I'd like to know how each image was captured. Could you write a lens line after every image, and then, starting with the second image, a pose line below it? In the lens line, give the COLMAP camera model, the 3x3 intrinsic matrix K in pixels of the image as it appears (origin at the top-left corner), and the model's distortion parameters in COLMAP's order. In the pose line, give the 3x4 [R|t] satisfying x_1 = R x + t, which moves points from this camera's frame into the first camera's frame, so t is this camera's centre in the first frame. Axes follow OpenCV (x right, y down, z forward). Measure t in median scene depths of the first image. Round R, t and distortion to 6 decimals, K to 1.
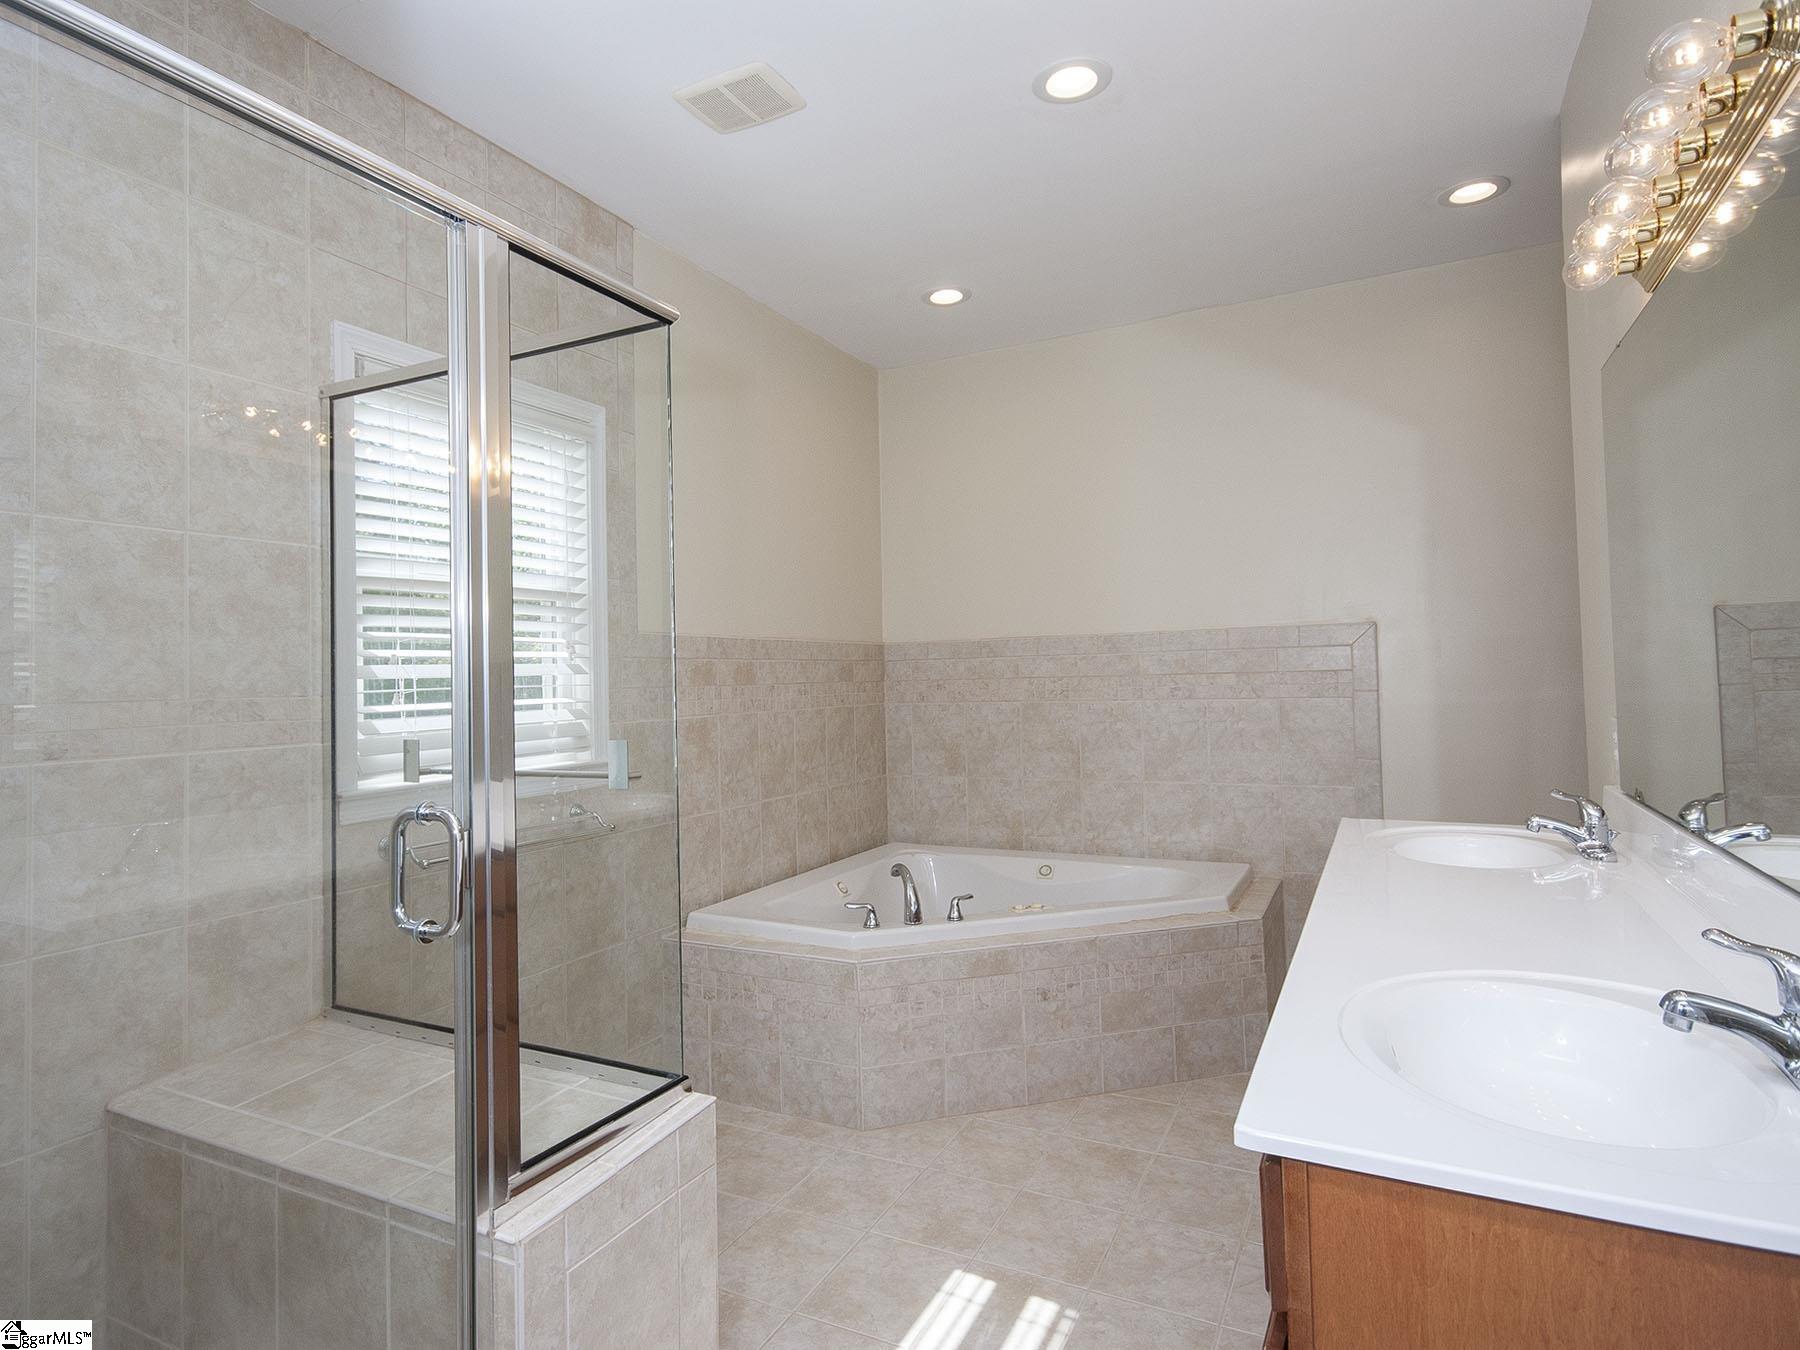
lens RADIAL K [[973.7, 0, 948.6], [0, 973.7, 652.4], [0, 0, 1]] dist [0.011125, -0.003614]
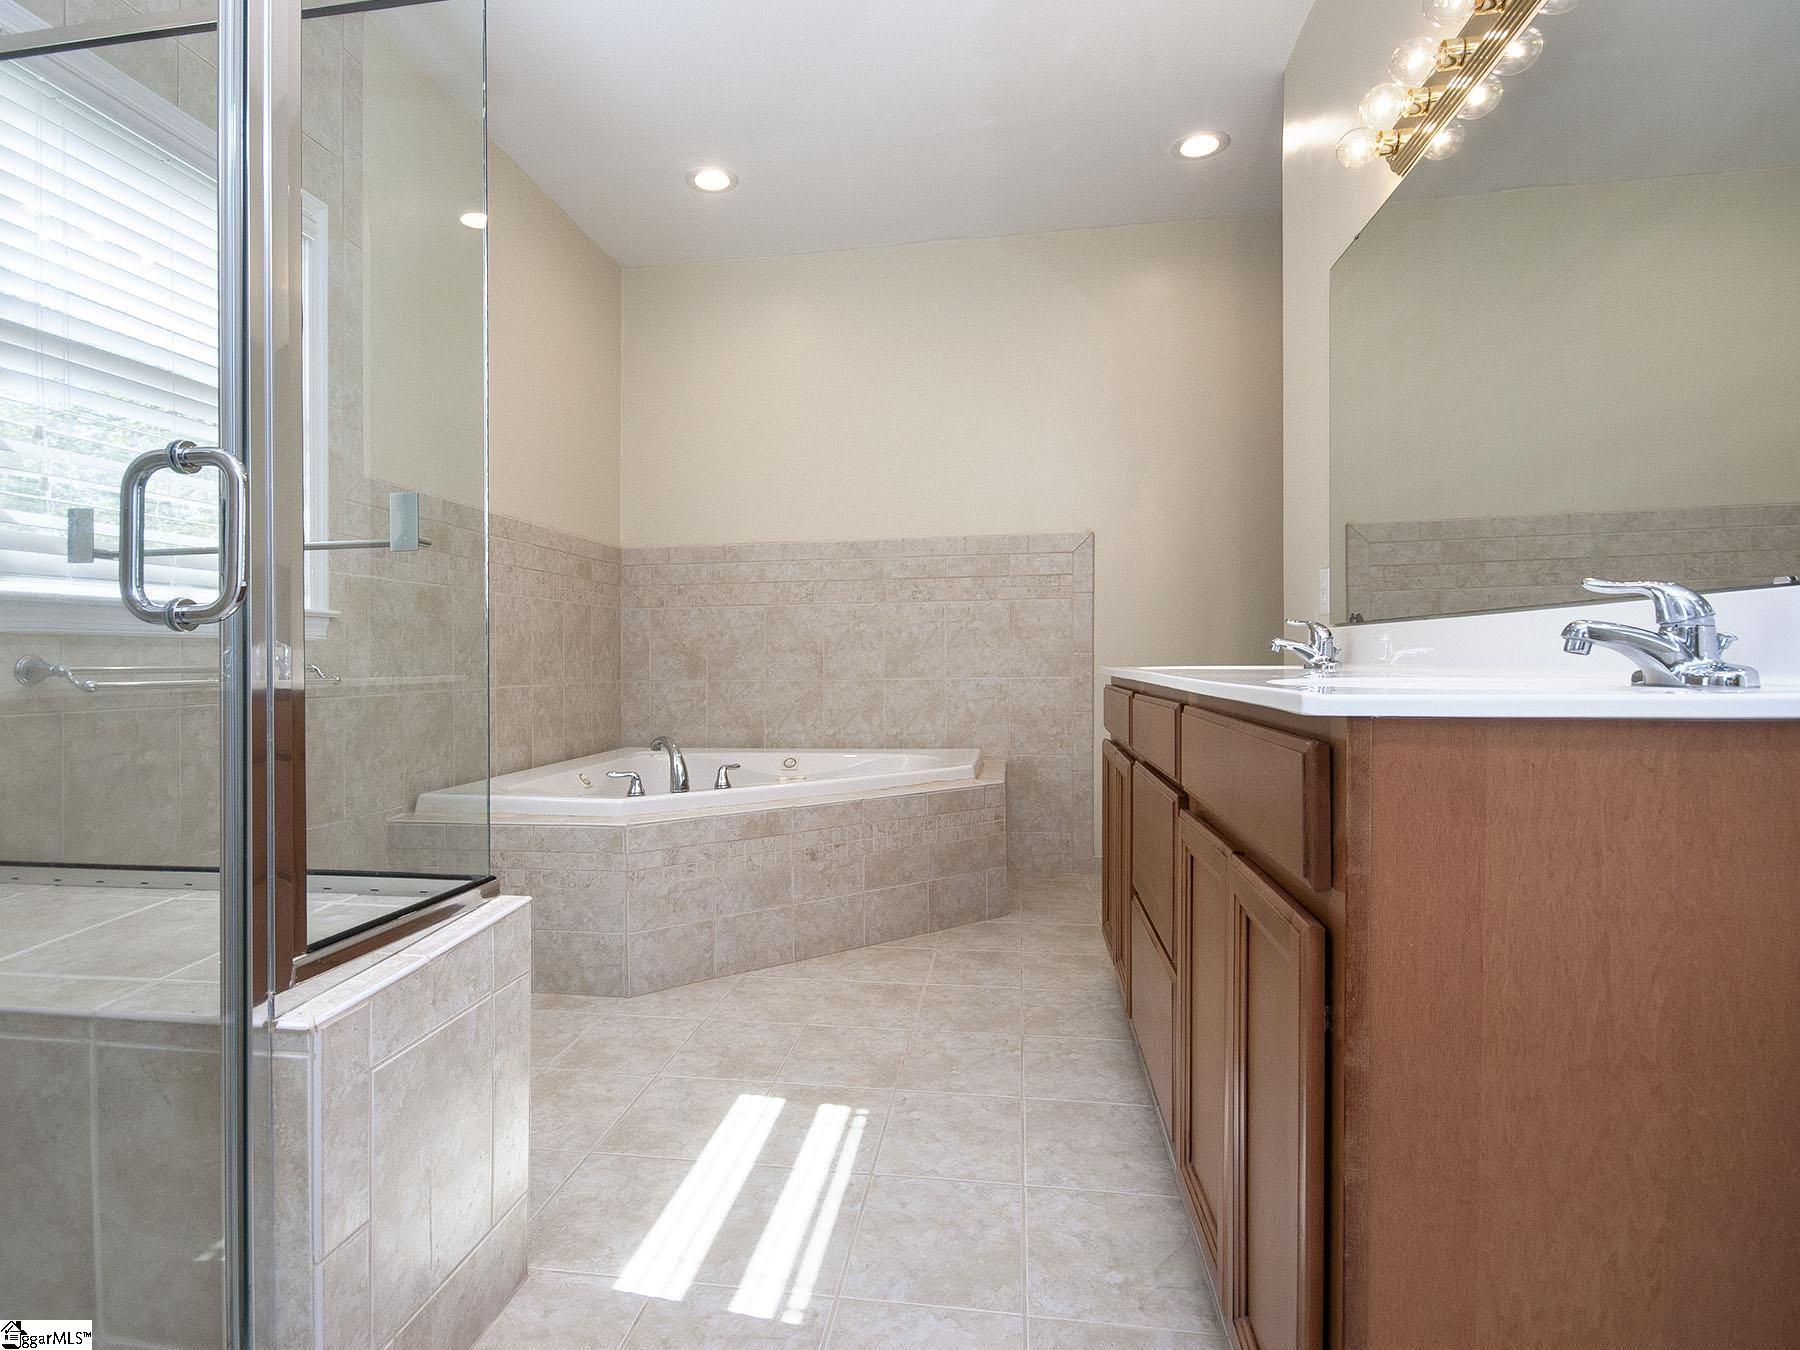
lens RADIAL K [[886.2, 0, 906.7], [0, 886.2, 668.6], [0, 0, 1]] dist [-0.009948, 0.006478]
pose [[0.952318, 0.022927, 0.304244, -0.098657], [-0.031381, 0.999245, 0.022925, 0.133999], [-0.303488, -0.031380, 0.952318, 0.089525]]
